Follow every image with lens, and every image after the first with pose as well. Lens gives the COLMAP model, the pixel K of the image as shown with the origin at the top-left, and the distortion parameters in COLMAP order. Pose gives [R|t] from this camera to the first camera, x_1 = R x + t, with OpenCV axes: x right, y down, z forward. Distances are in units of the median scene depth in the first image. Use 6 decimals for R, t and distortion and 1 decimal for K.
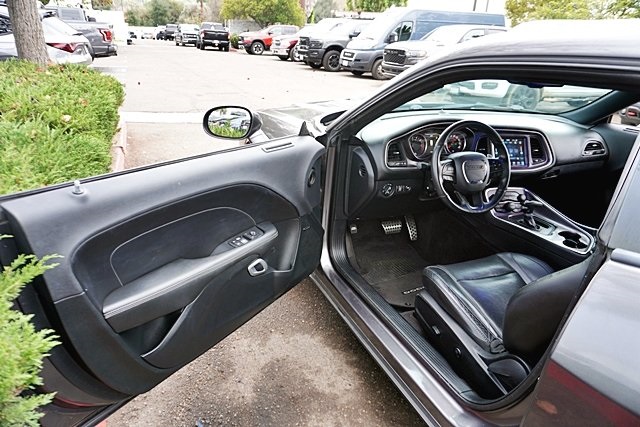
lens RADIAL K [[425.6, 0, 320.0], [0, 425.6, 213.5], [0, 0, 1]] dist [-0.052435, 0.050273]
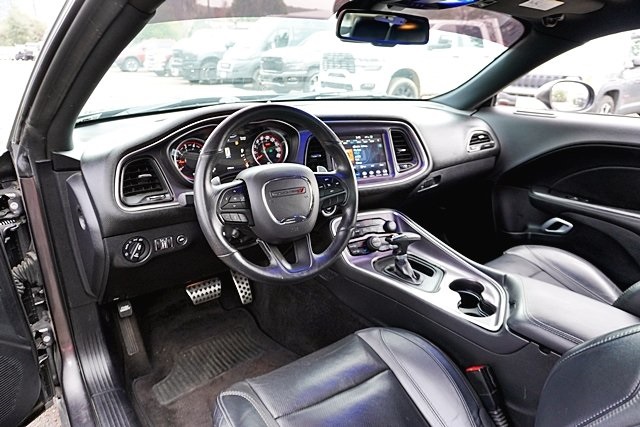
lens RADIAL K [[425.6, 0, 320.0], [0, 425.6, 213.5], [0, 0, 1]] dist [-0.052435, 0.050273]
pose [[0.970604, -0.110585, 0.213775, 0.242202], [0.117297, 0.992916, -0.018931, -0.056564], [-0.210167, 0.043450, 0.976699, 0.398082]]
